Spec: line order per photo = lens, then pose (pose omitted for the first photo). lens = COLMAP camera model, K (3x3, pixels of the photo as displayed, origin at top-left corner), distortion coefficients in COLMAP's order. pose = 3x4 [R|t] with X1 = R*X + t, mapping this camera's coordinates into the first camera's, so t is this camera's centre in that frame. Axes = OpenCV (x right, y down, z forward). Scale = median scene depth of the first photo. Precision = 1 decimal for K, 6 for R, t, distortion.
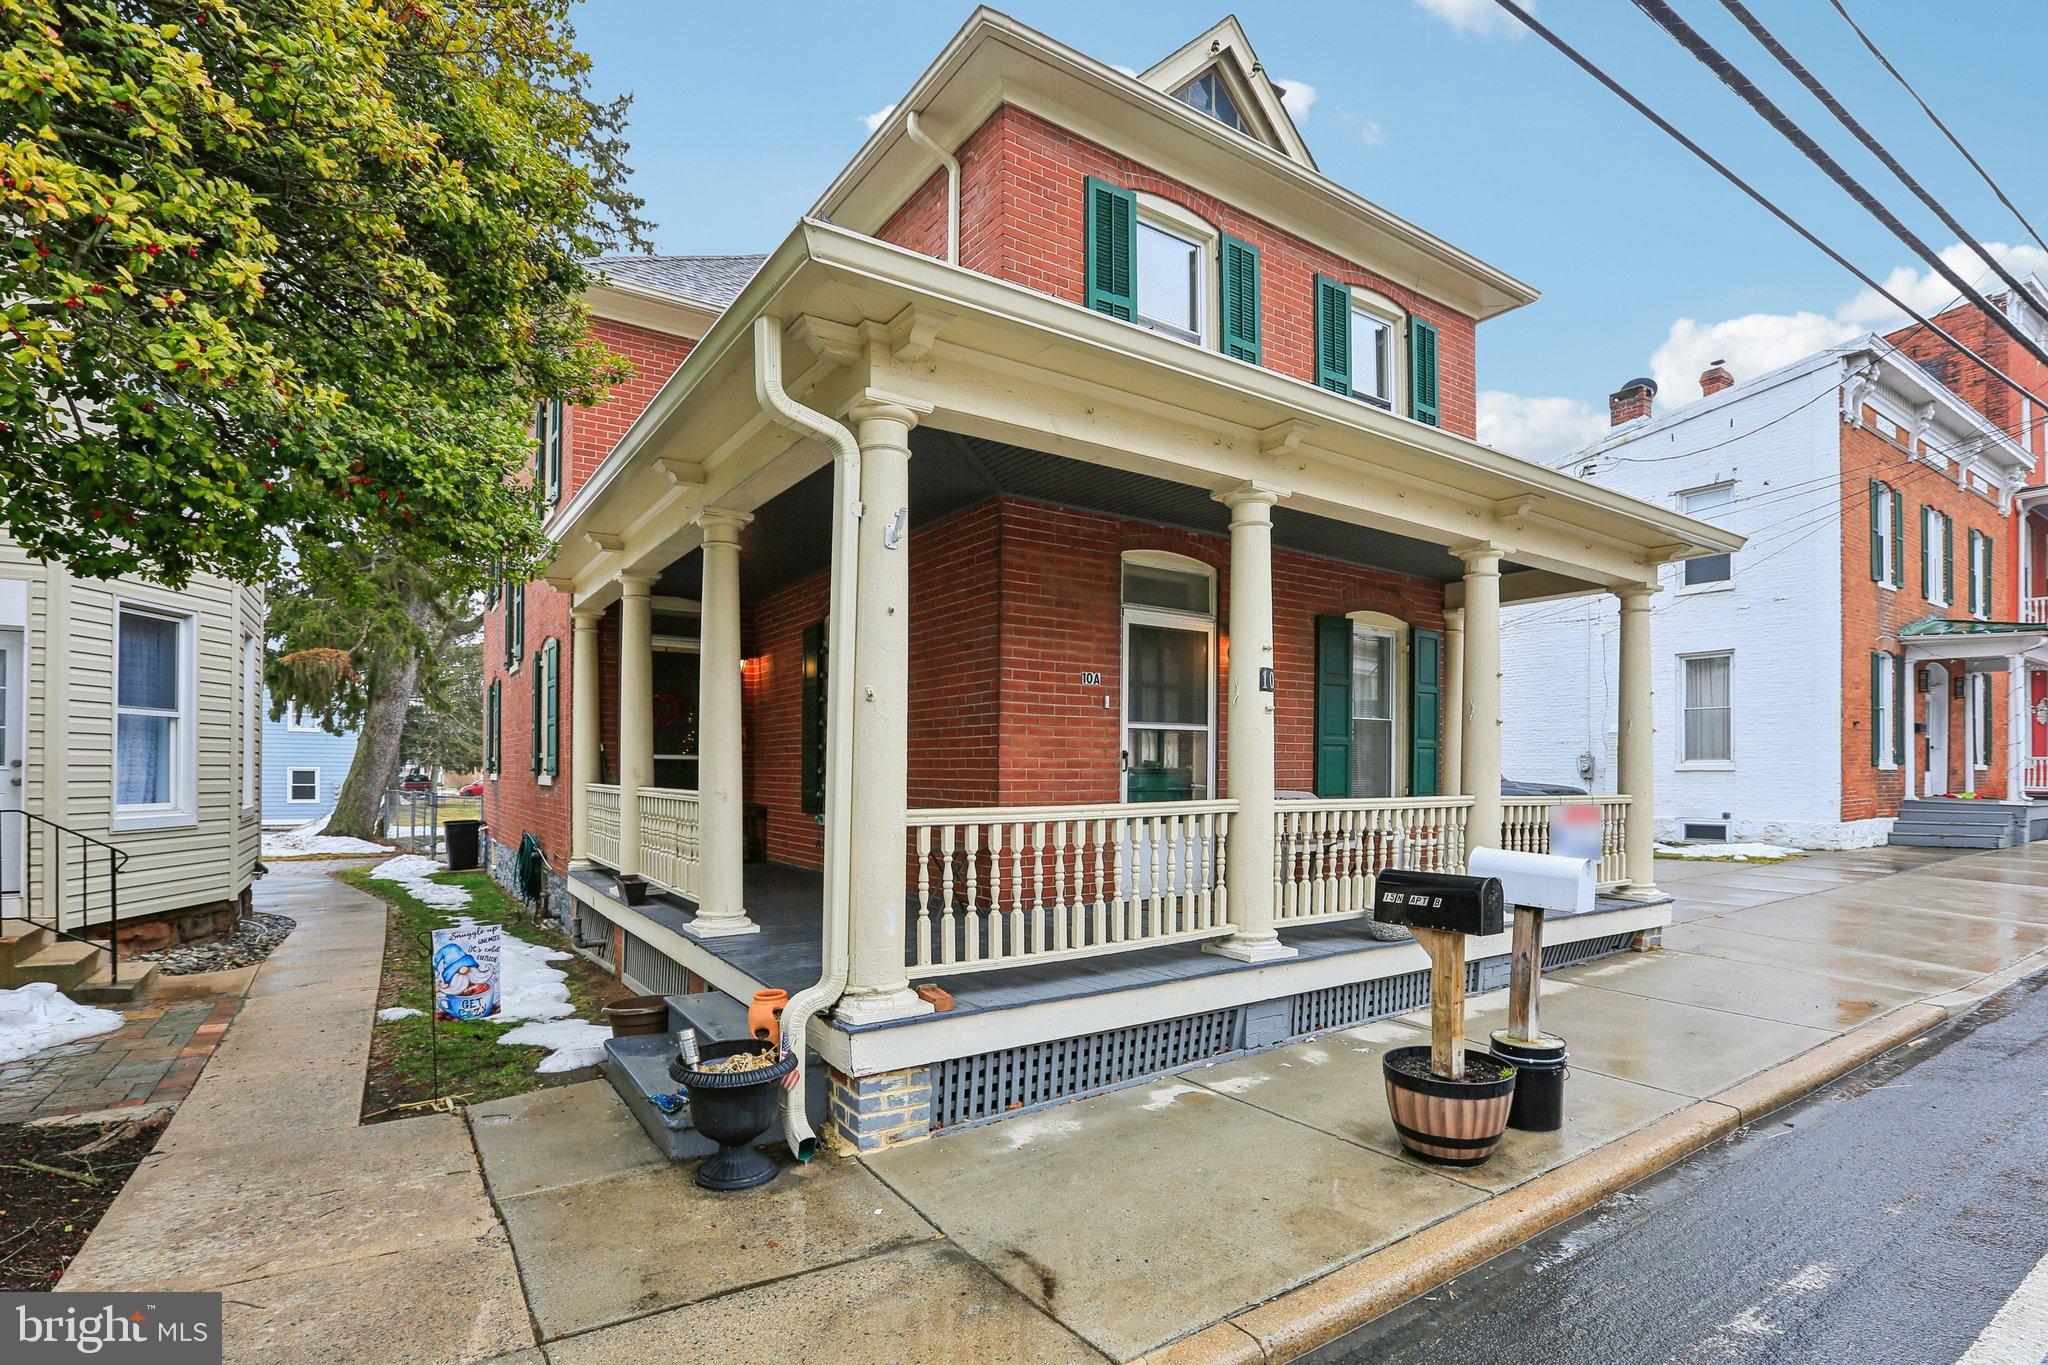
lens RADIAL K [[946.9, 0, 1005.8], [0, 946.9, 768.2], [0, 0, 1]] dist [-0.037303, 0.010875]
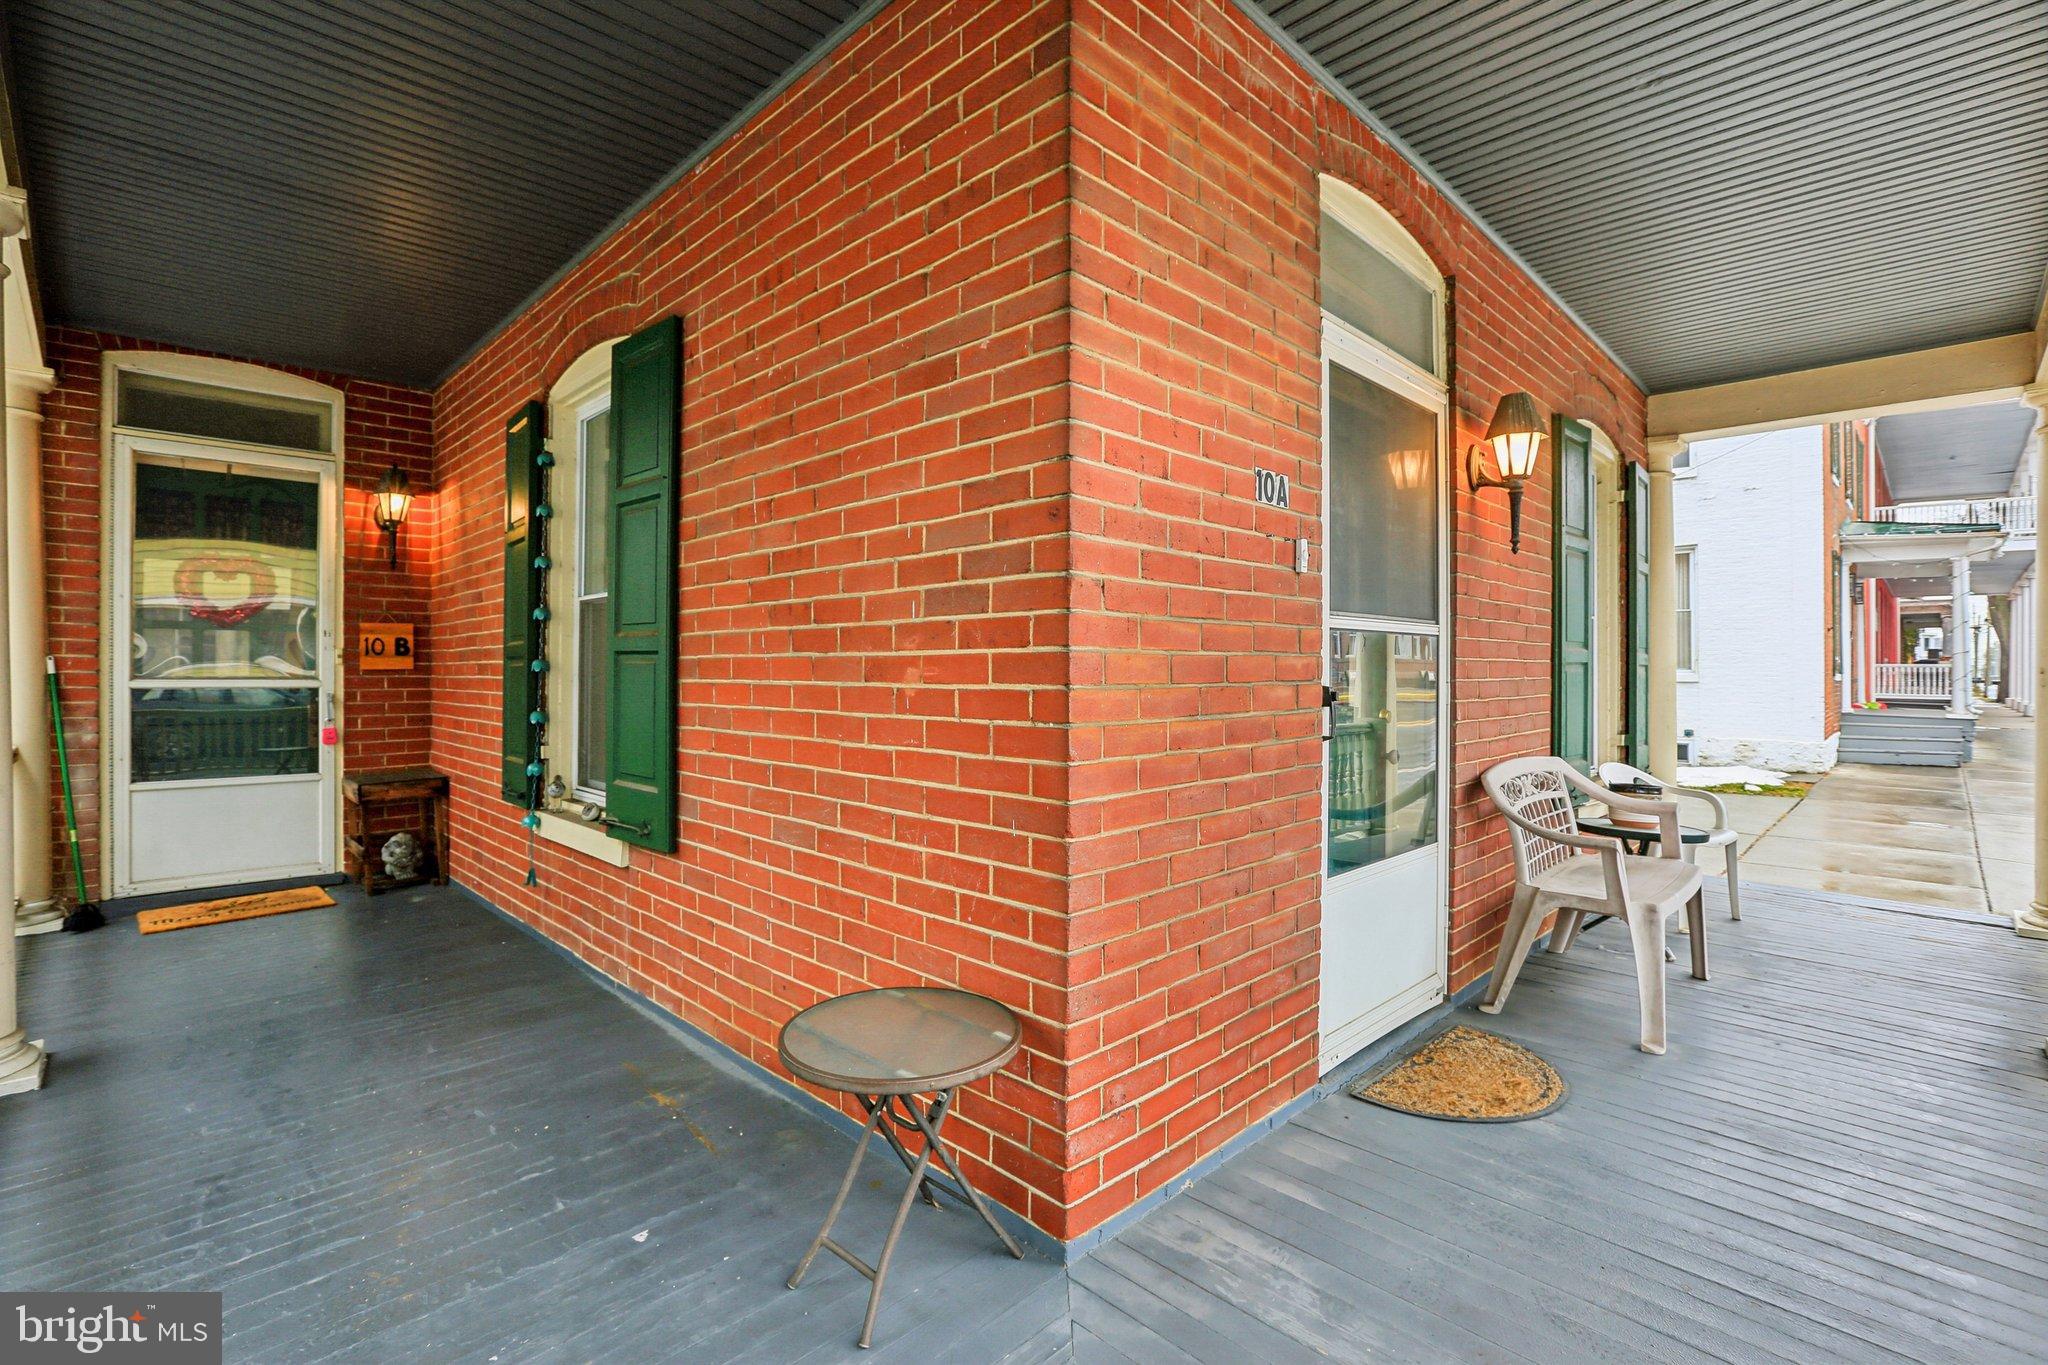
lens RADIAL K [[946.9, 0, 1008.1], [0, 946.9, 664.9], [0, 0, 1]] dist [-0.037303, 0.010875]
pose [[0.980855, -0.001352, 0.194737, -0.077015], [0.002654, 0.999976, -0.006422, -0.025977], [-0.194723, 0.006816, 0.980835, 0.665837]]
